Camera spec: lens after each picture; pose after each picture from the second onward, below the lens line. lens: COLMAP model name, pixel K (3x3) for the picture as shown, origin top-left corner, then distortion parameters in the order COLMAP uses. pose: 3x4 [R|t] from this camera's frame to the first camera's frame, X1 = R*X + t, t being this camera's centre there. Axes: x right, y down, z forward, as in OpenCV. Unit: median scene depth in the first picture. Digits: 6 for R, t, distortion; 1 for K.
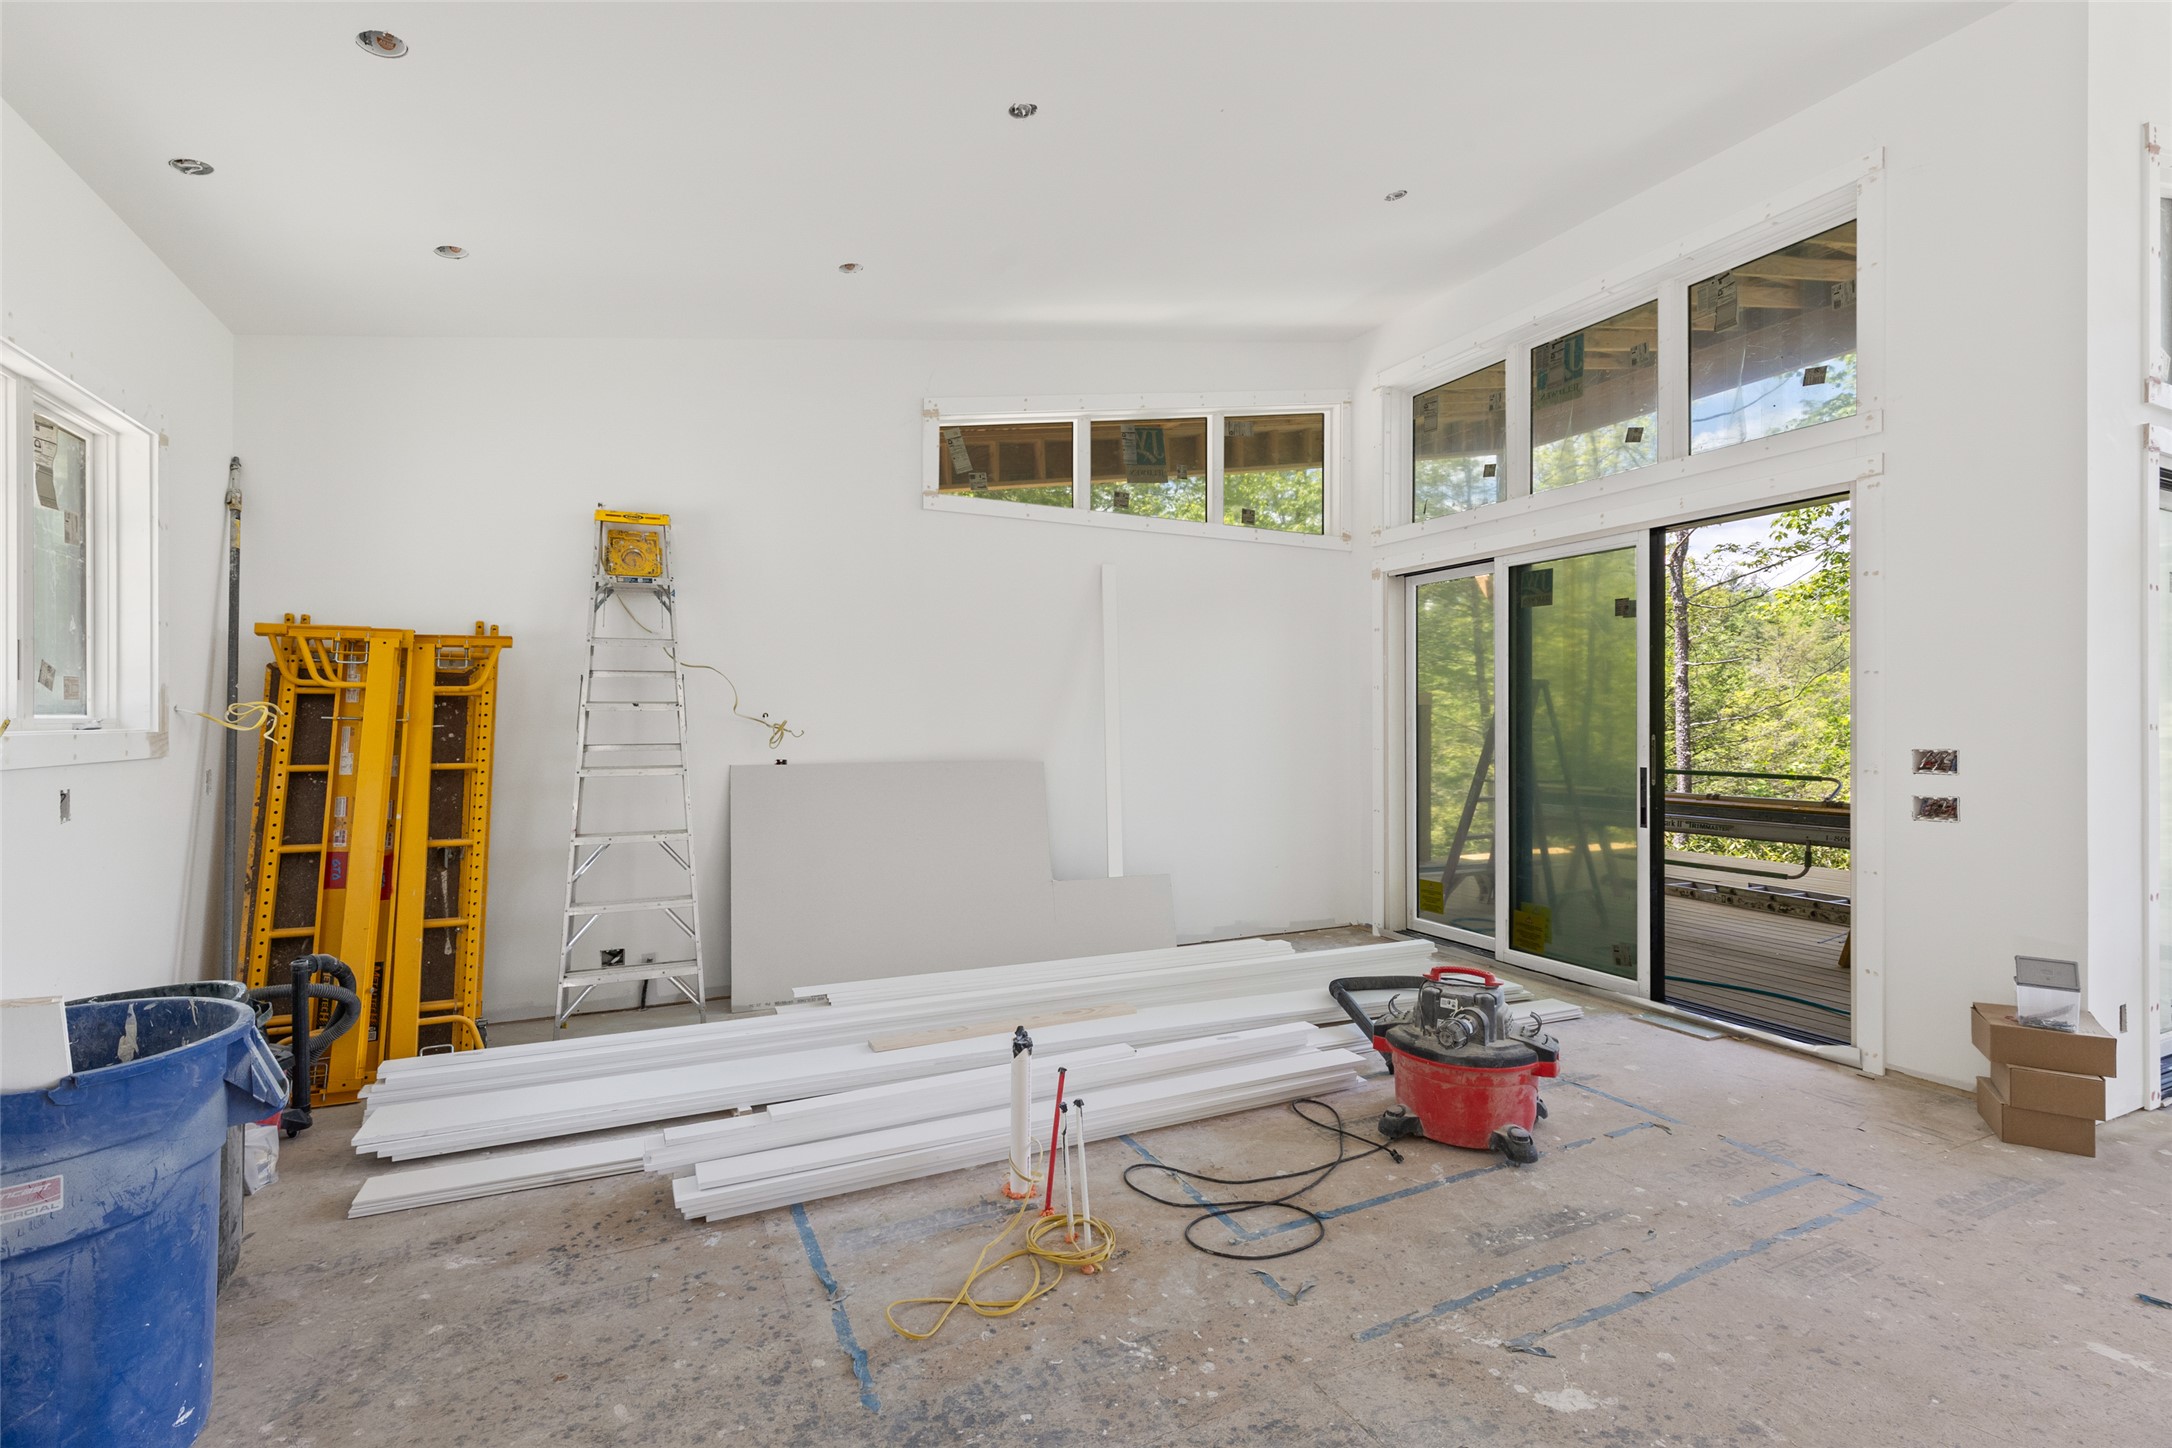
lens RADIAL K [[966.8, 0, 1080.7], [0, 966.8, 728.7], [0, 0, 1]] dist [-0.001160, -0.000490]
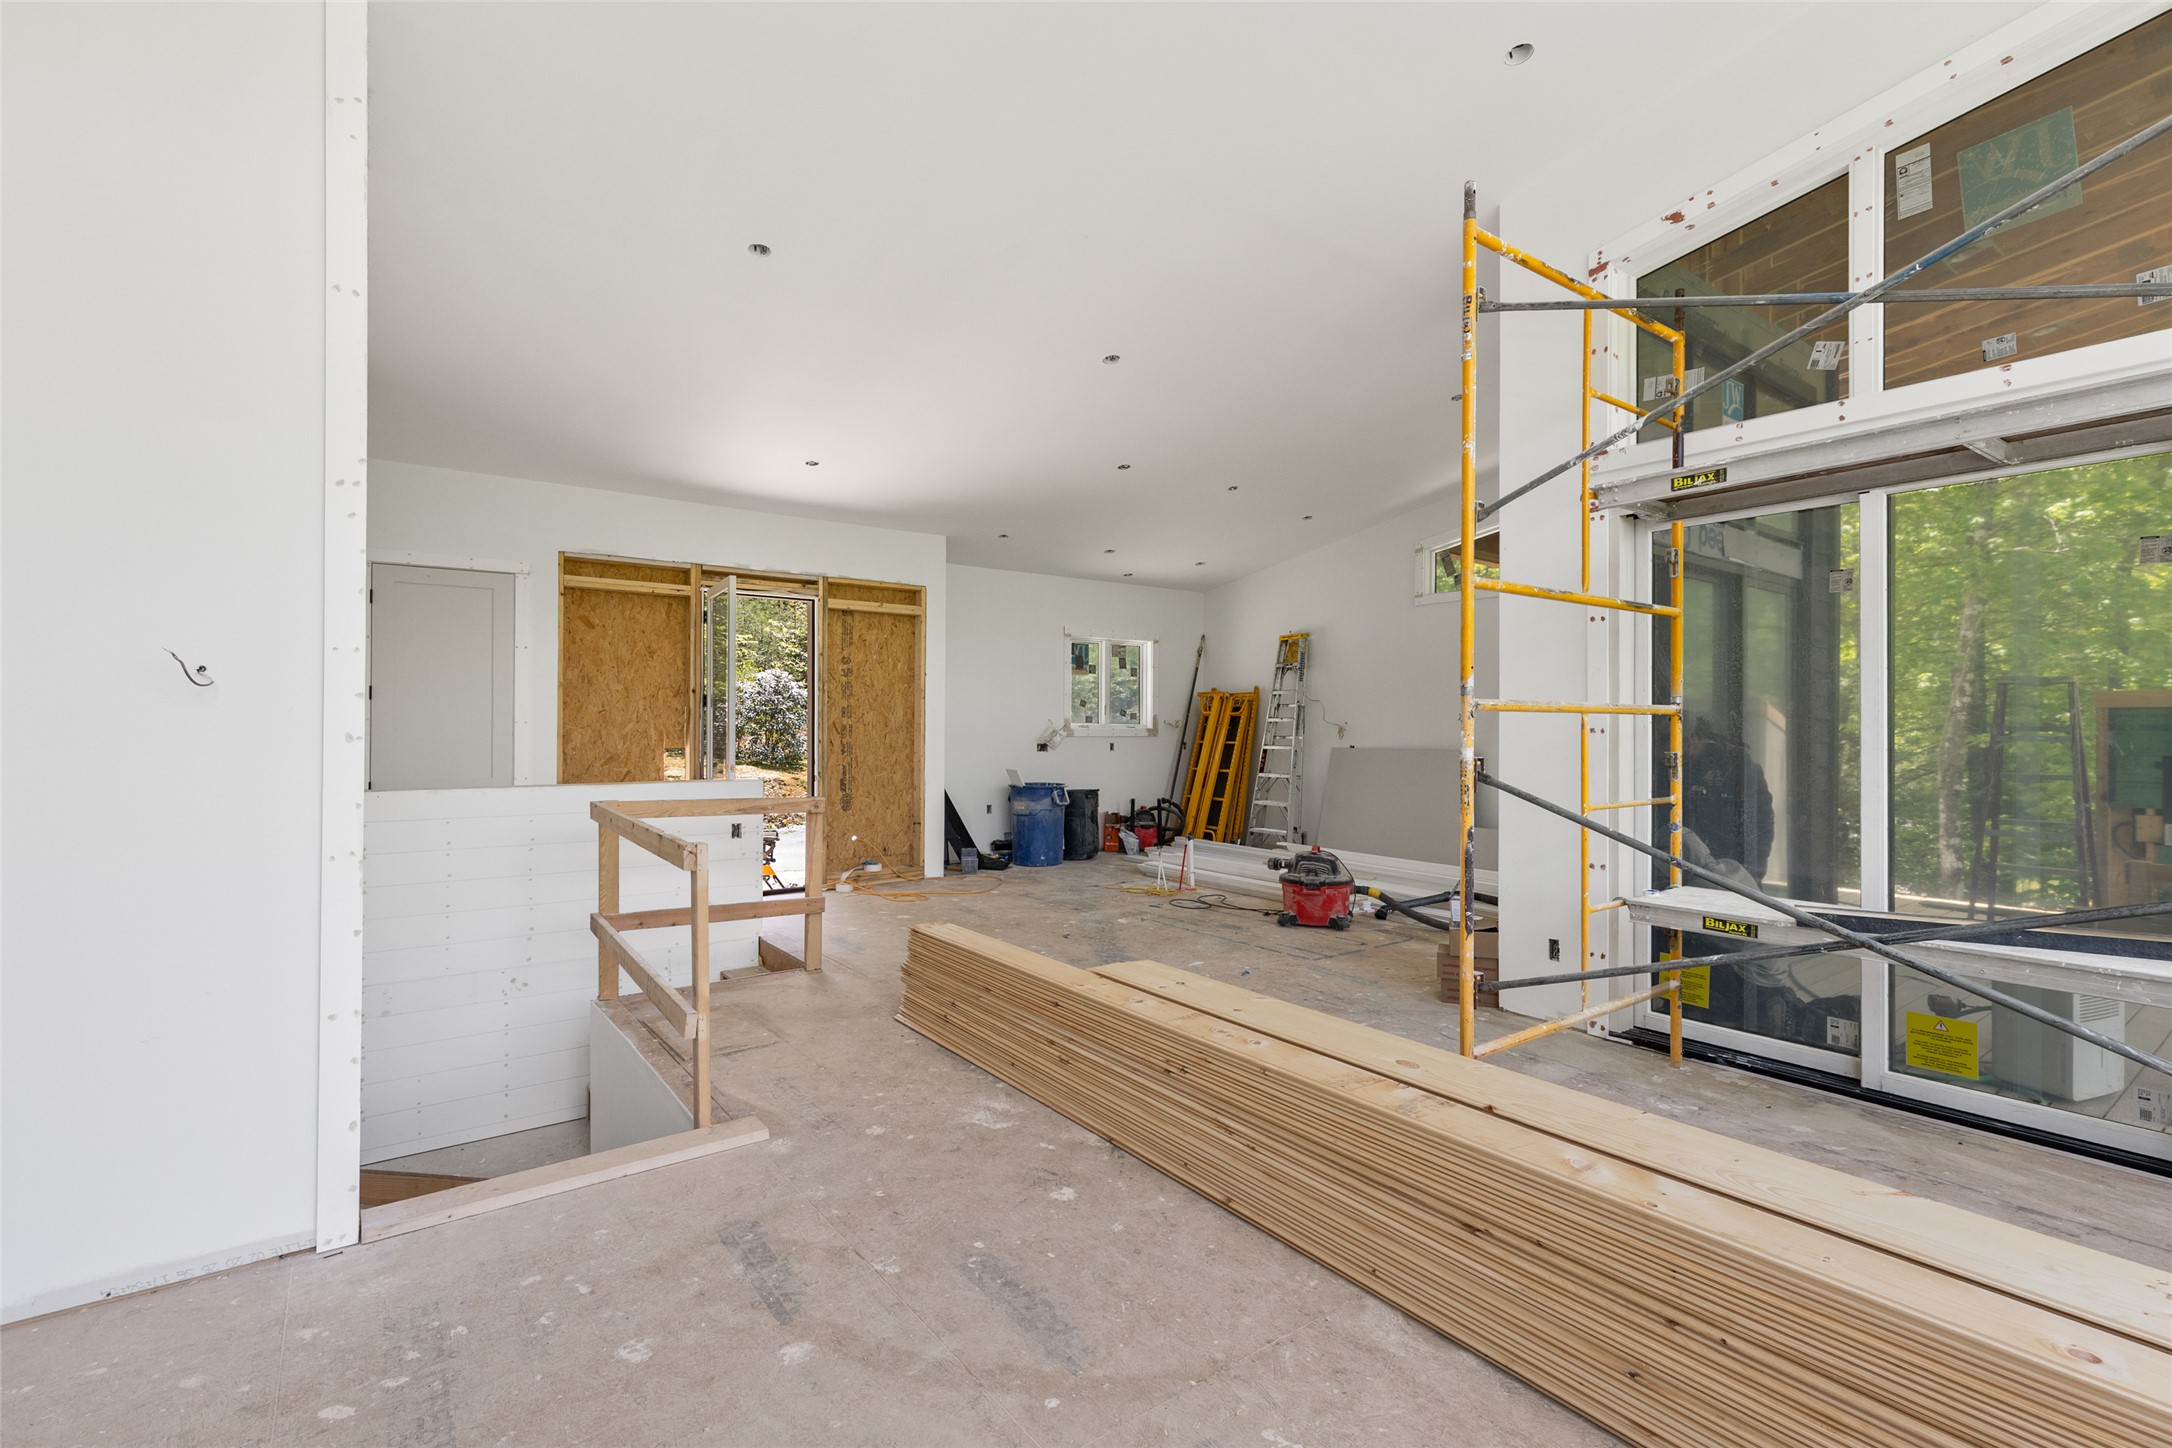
lens RADIAL K [[988.5, 0, 1088.3], [0, 988.5, 723.9], [0, 0, 1]] dist [0.000930, 0.000095]
pose [[0.181997, -0.000746, -0.983299, 1.679738], [-0.012388, 0.999919, -0.003051, 0.001388], [0.983221, 0.012736, 0.181973, 0.092658]]
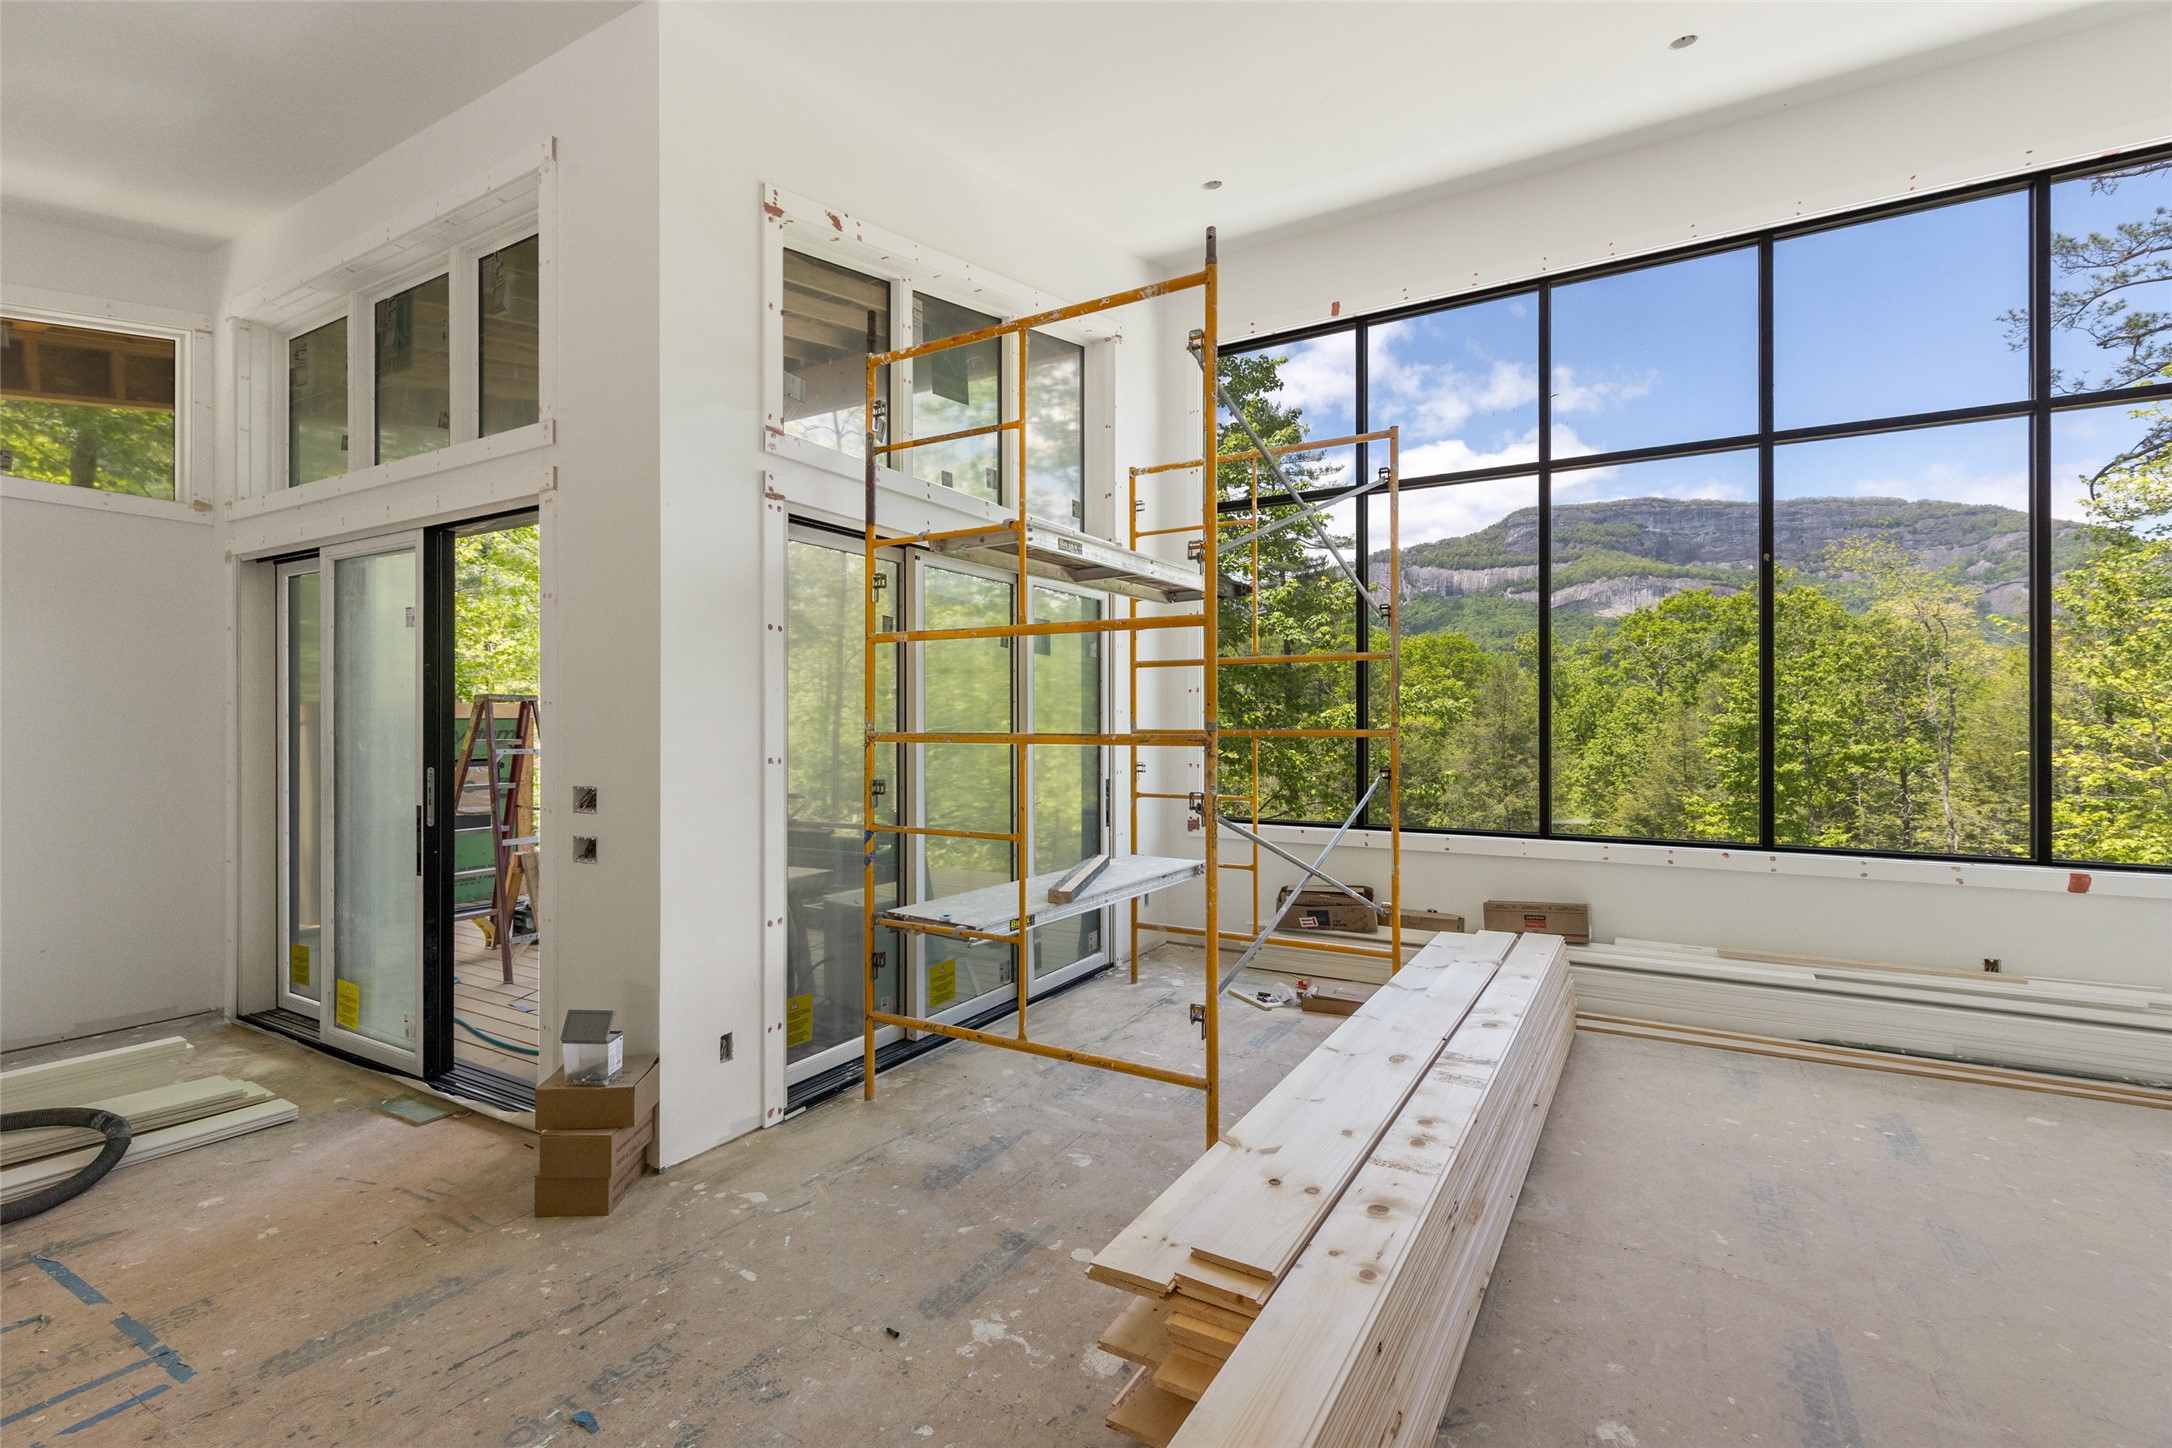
lens RADIAL K [[972.4, 0, 1083.8], [0, 972.4, 719.3], [0, 0, 1]] dist [0.005235, 0.000381]
pose [[0.834181, 0.002299, 0.551486, 0.600689], [0.003462, 0.999950, -0.009405, -0.026429], [-0.551480, 0.009755, 0.834131, -0.047788]]
